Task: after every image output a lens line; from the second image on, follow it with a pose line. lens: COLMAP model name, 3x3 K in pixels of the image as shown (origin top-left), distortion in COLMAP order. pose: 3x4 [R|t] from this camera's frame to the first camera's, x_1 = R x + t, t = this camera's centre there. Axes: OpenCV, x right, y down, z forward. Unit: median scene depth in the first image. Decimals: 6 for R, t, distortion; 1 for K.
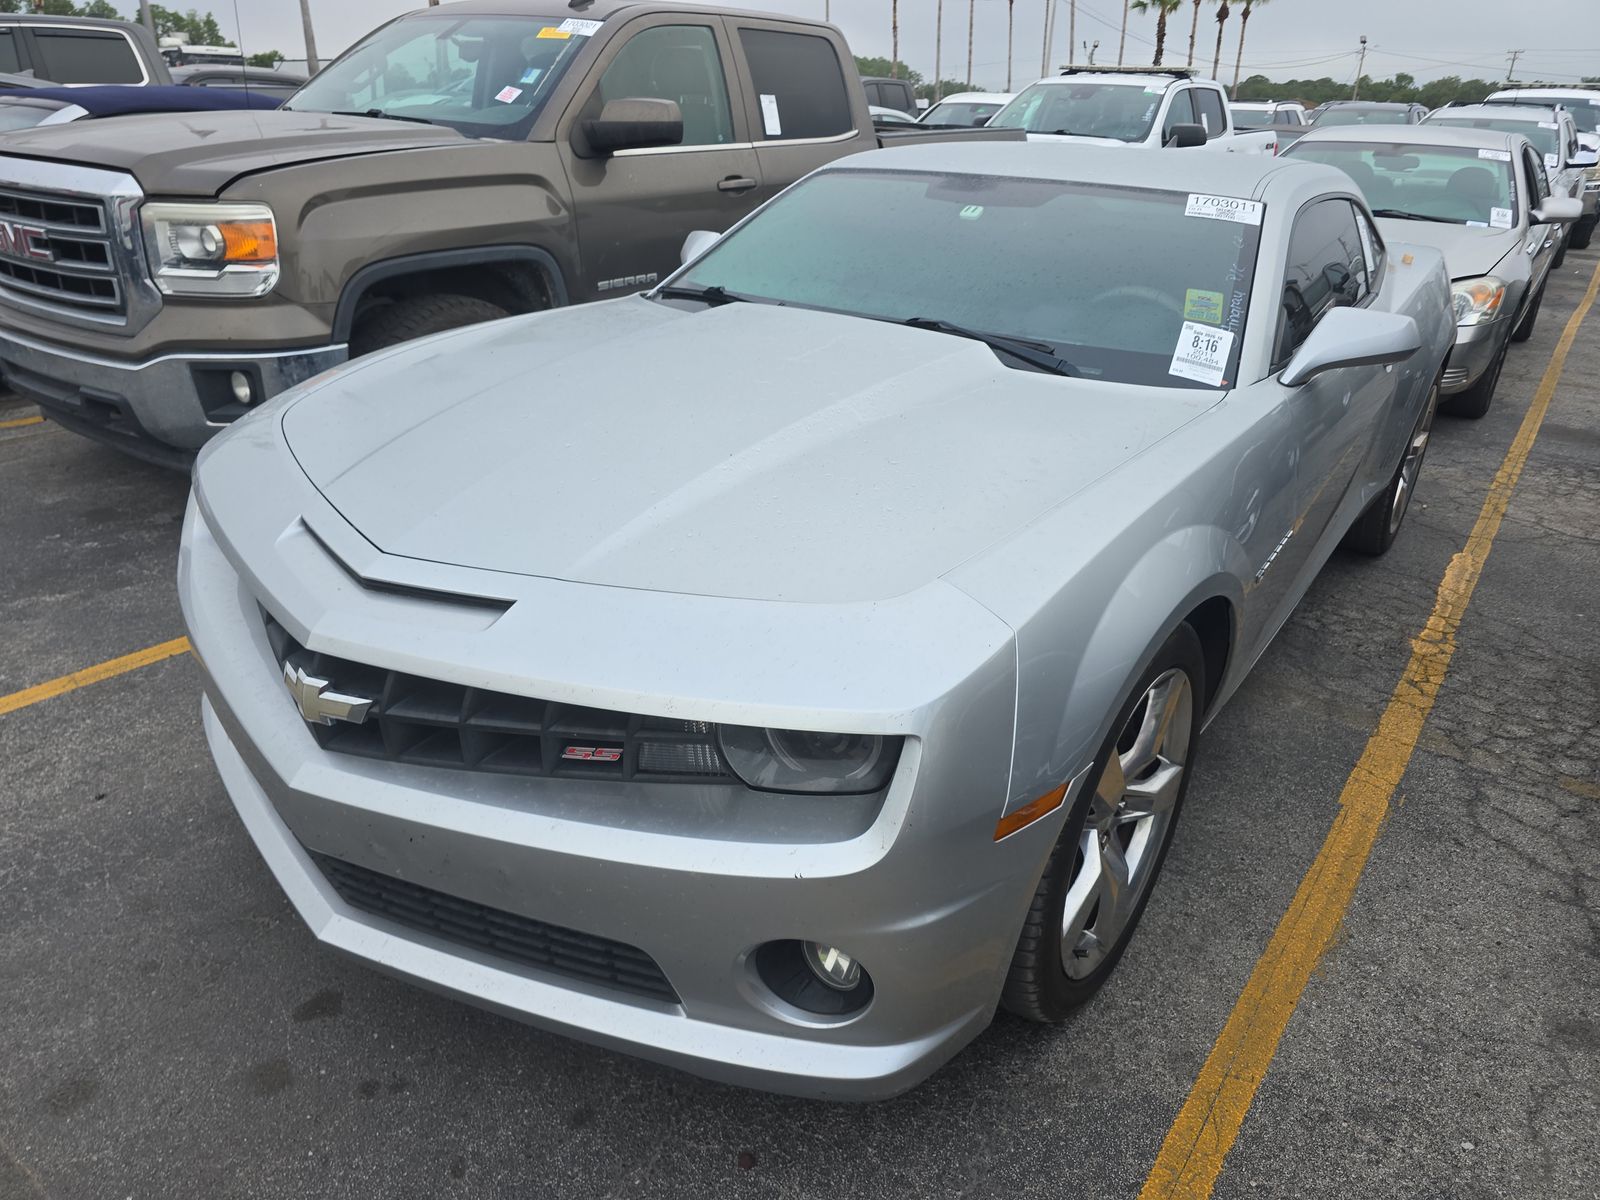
lens RADIAL K [[1074.6, 0, 800.0], [0, 1074.6, 600.0], [0, 0, 1]] dist [0.023489, -0.003766]
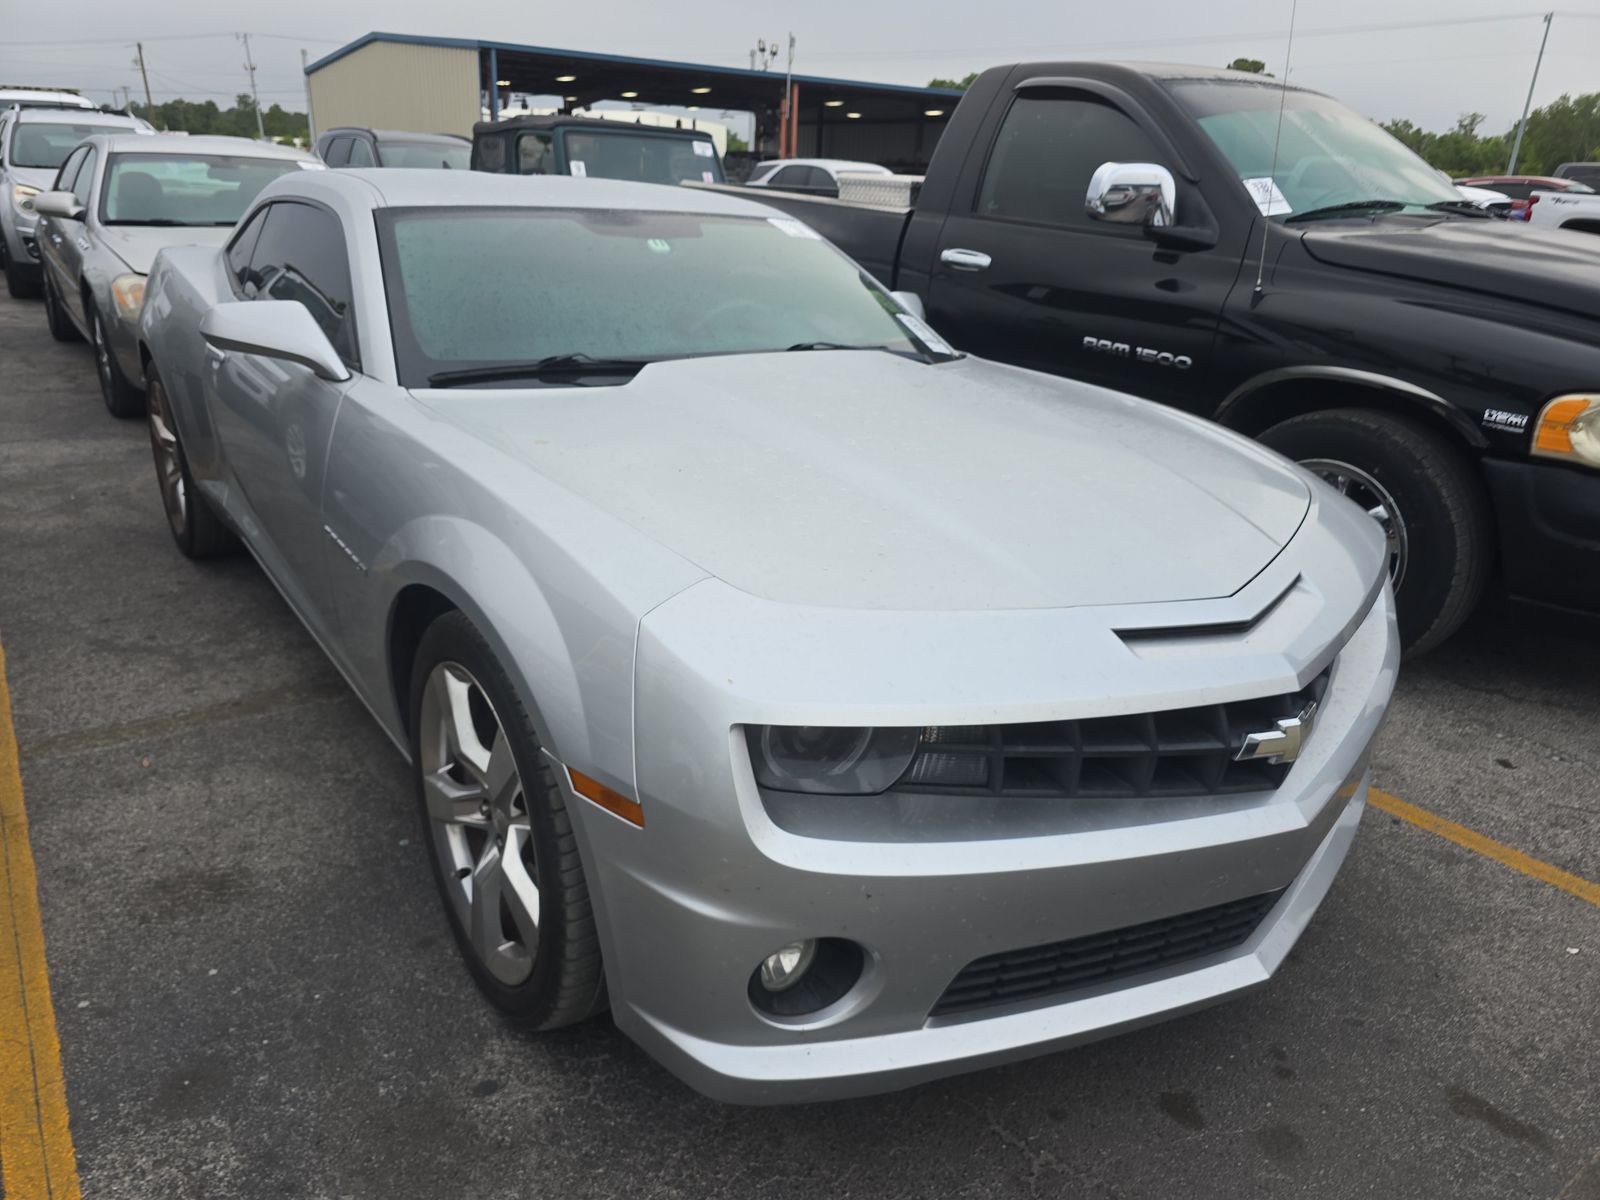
lens RADIAL K [[1083.9, 0, 800.0], [0, 1083.9, 600.0], [0, 0, 1]] dist [0.052147, -0.047206]
pose [[0.305017, -0.359557, 0.881864, -0.614126], [0.356238, 0.901842, 0.244488, -0.192657], [-0.883209, 0.239581, 0.403165, 0.402990]]
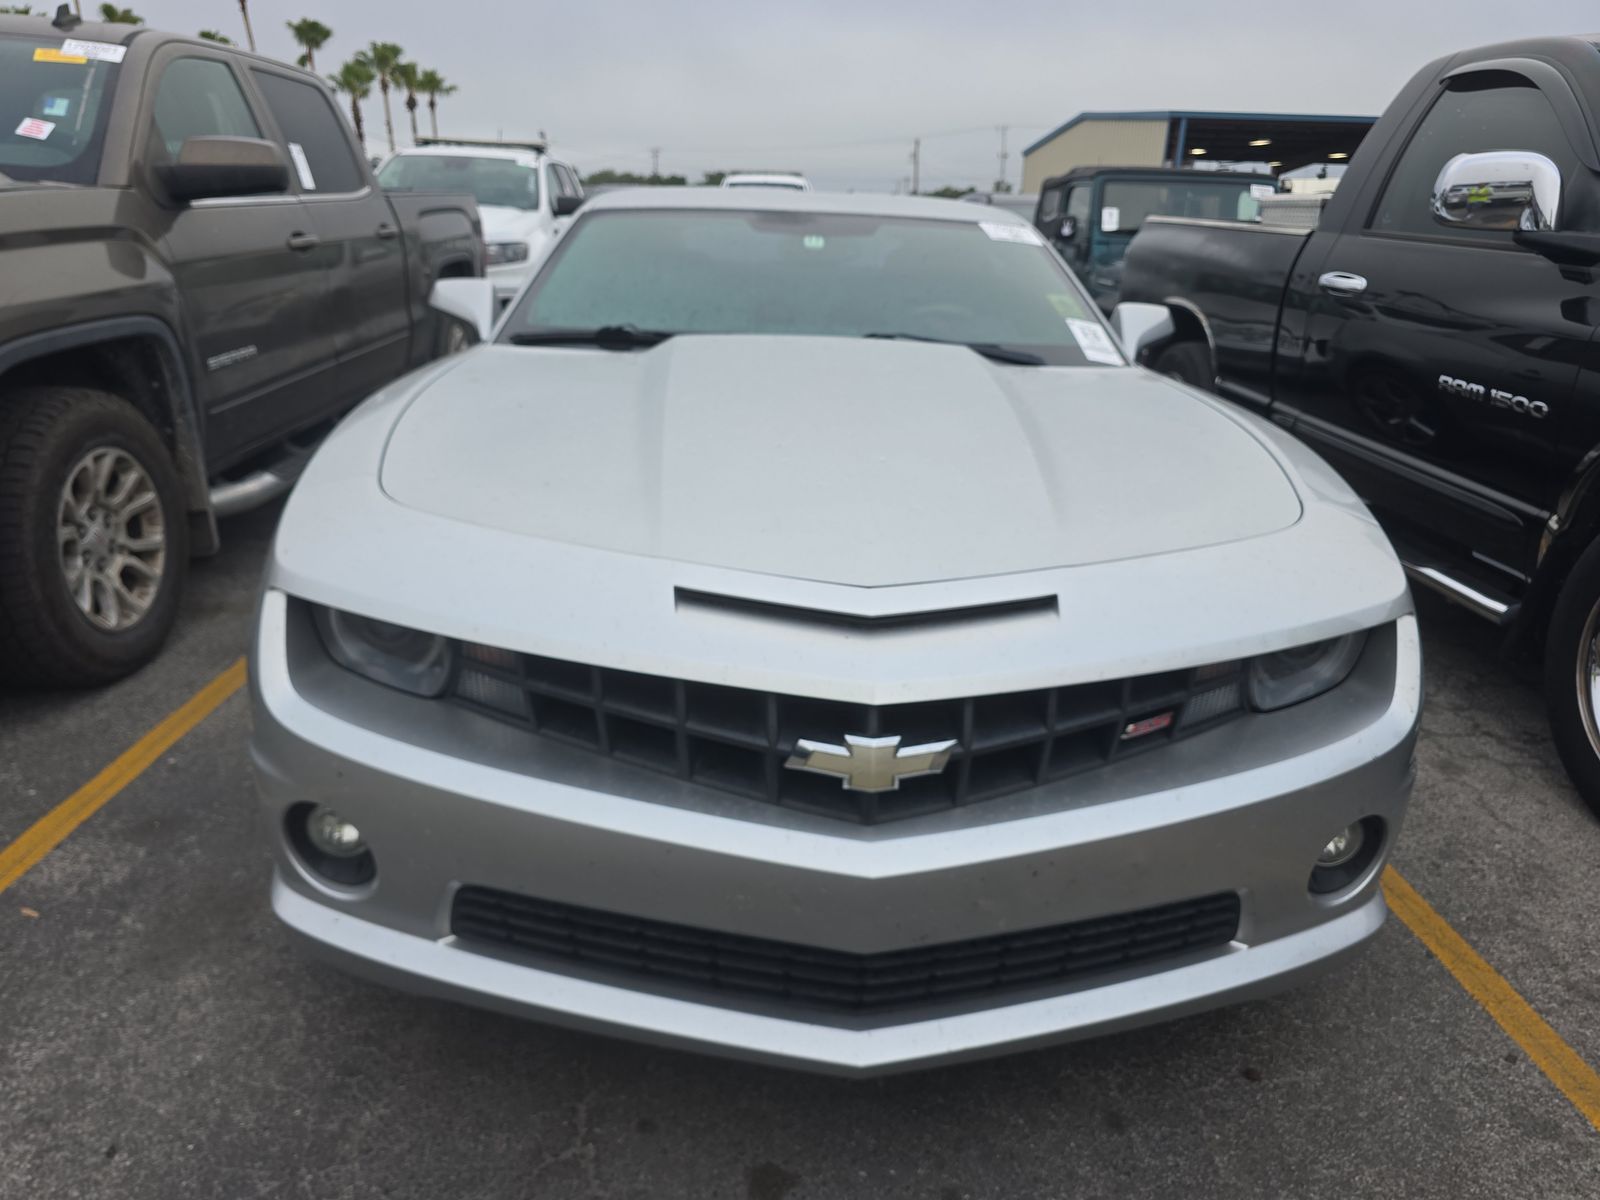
lens RADIAL K [[1097.5, 0, 812.2], [0, 1097.5, 596.5], [0, 0, 1]] dist [0.006526, -0.003059]
pose [[0.790791, -0.206160, 0.576322, -0.393860], [0.248208, 0.968689, 0.005942, -0.022289], [-0.559502, 0.138349, 0.817201, 0.125498]]
